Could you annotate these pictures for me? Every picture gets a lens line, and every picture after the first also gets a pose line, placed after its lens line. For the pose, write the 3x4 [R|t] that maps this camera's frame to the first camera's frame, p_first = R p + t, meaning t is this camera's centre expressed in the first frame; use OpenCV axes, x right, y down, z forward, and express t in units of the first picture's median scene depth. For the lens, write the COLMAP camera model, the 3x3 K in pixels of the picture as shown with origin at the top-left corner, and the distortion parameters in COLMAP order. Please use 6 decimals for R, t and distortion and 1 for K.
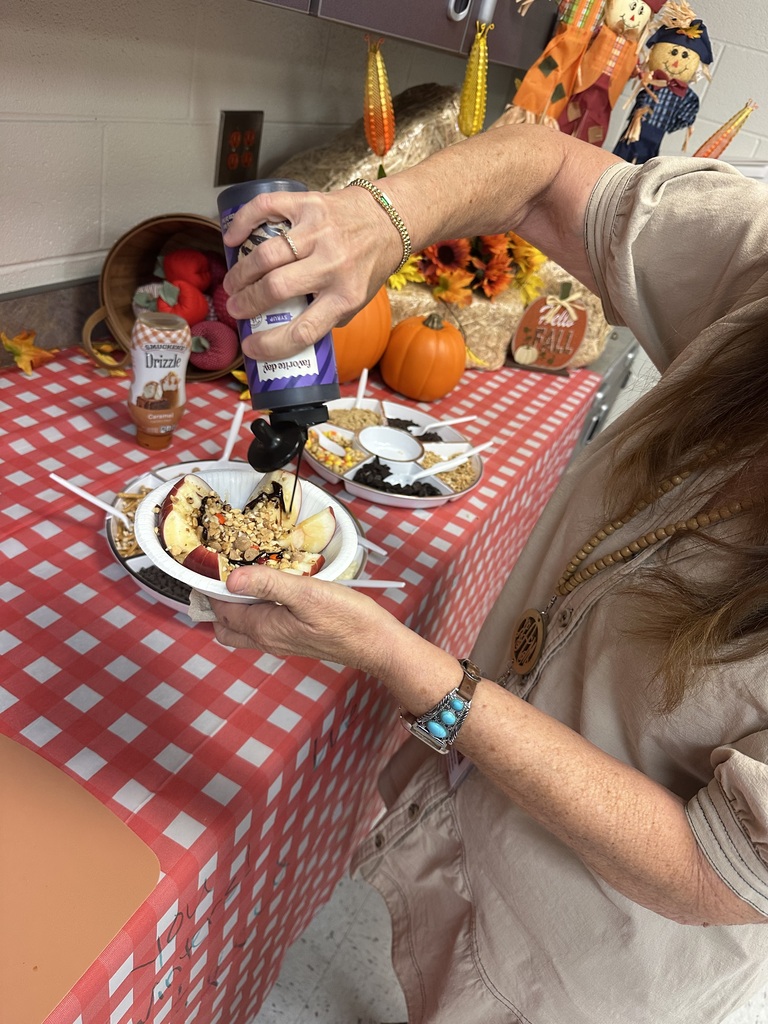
lens RADIAL K [[715.2, 0, 374.2], [0, 715.2, 505.5], [0, 0, 1]] dist [0.006774, -0.020604]
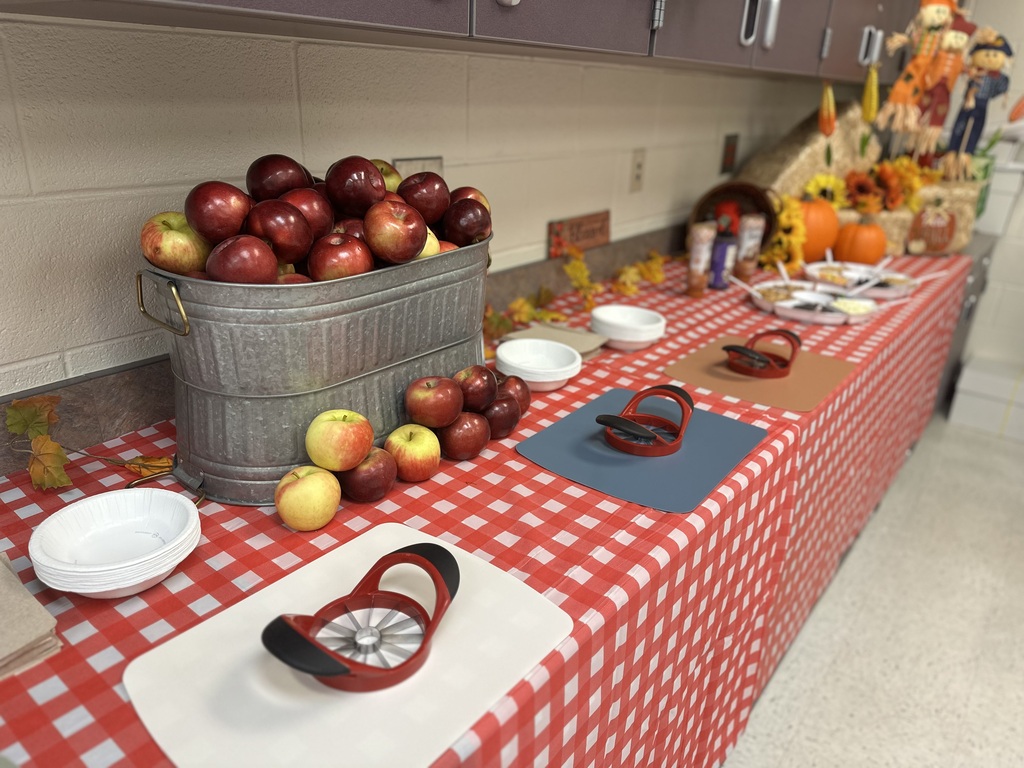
lens RADIAL K [[715.2, 0, 514.1], [0, 715.2, 388.3], [0, 0, 1]] dist [0.006774, -0.020604]
pose [[0.962922, -0.102806, -0.249425, -0.305085], [0.054458, 0.979585, -0.193516, 0.383058], [0.264228, 0.172757, 0.948862, -0.725951]]
